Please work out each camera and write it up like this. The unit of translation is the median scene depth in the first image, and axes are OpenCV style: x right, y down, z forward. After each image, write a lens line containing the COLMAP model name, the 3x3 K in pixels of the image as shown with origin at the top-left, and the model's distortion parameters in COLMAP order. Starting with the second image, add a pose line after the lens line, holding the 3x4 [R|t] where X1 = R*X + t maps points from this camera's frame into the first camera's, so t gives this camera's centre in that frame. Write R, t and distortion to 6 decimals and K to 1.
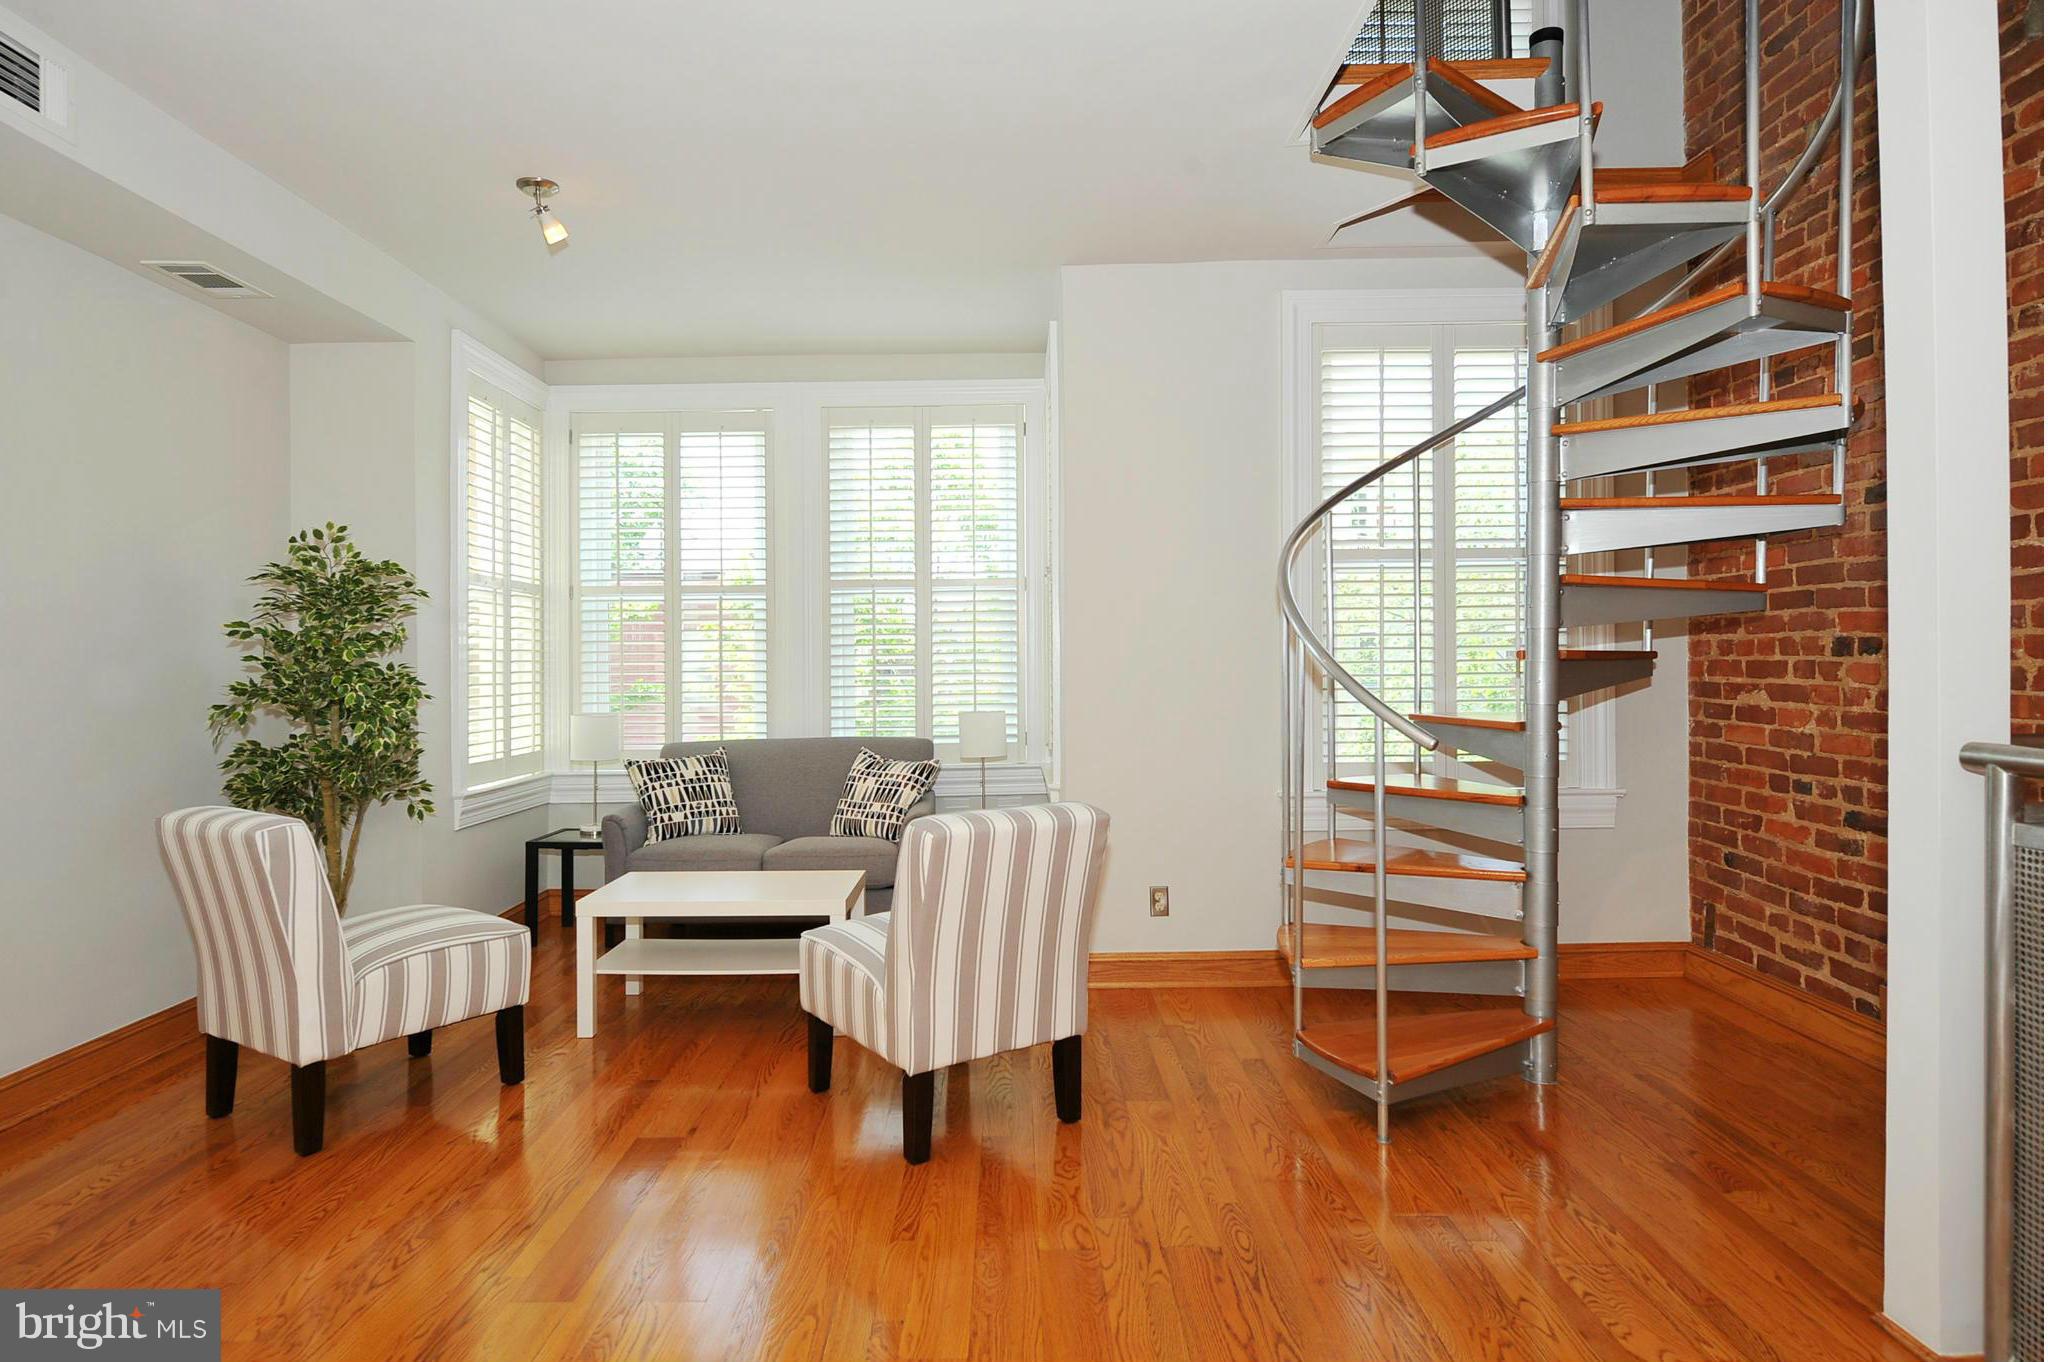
lens RADIAL K [[1201.4, 0, 1018.5], [0, 1201.4, 662.1], [0, 0, 1]] dist [0.002437, 0.000313]
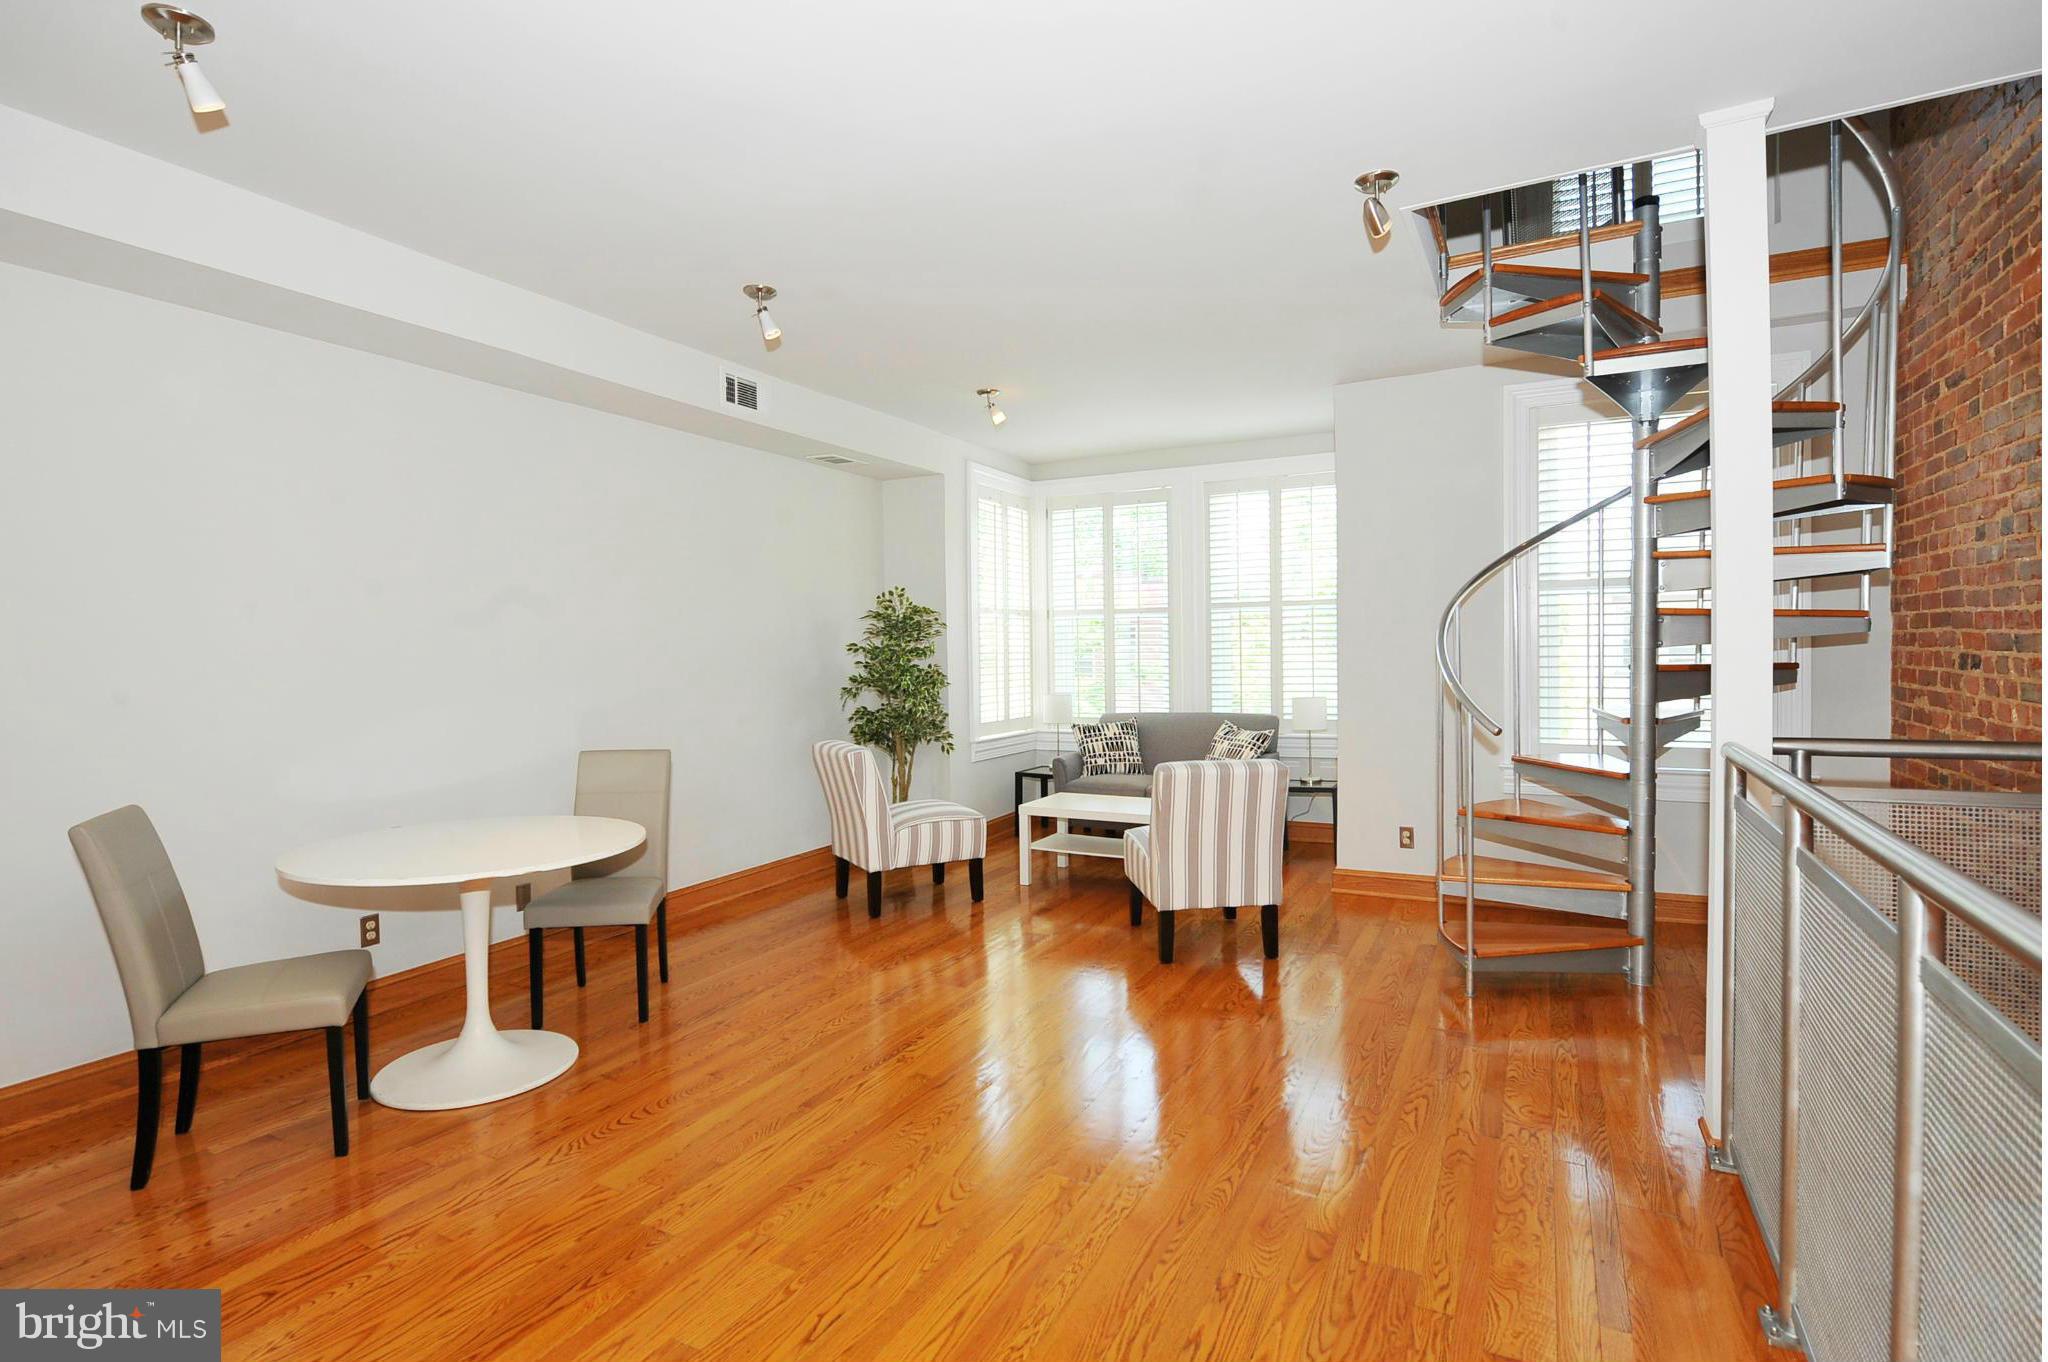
lens RADIAL K [[1031.7, 0, 1024.0], [0, 1031.7, 681.0], [0, 0, 1]] dist [-0.000461, 0.000042]
pose [[0.890600, 0.014096, -0.454568, 0.292203], [0.003125, 0.999306, 0.037110, -0.030457], [0.454776, -0.034470, 0.889938, -0.283480]]
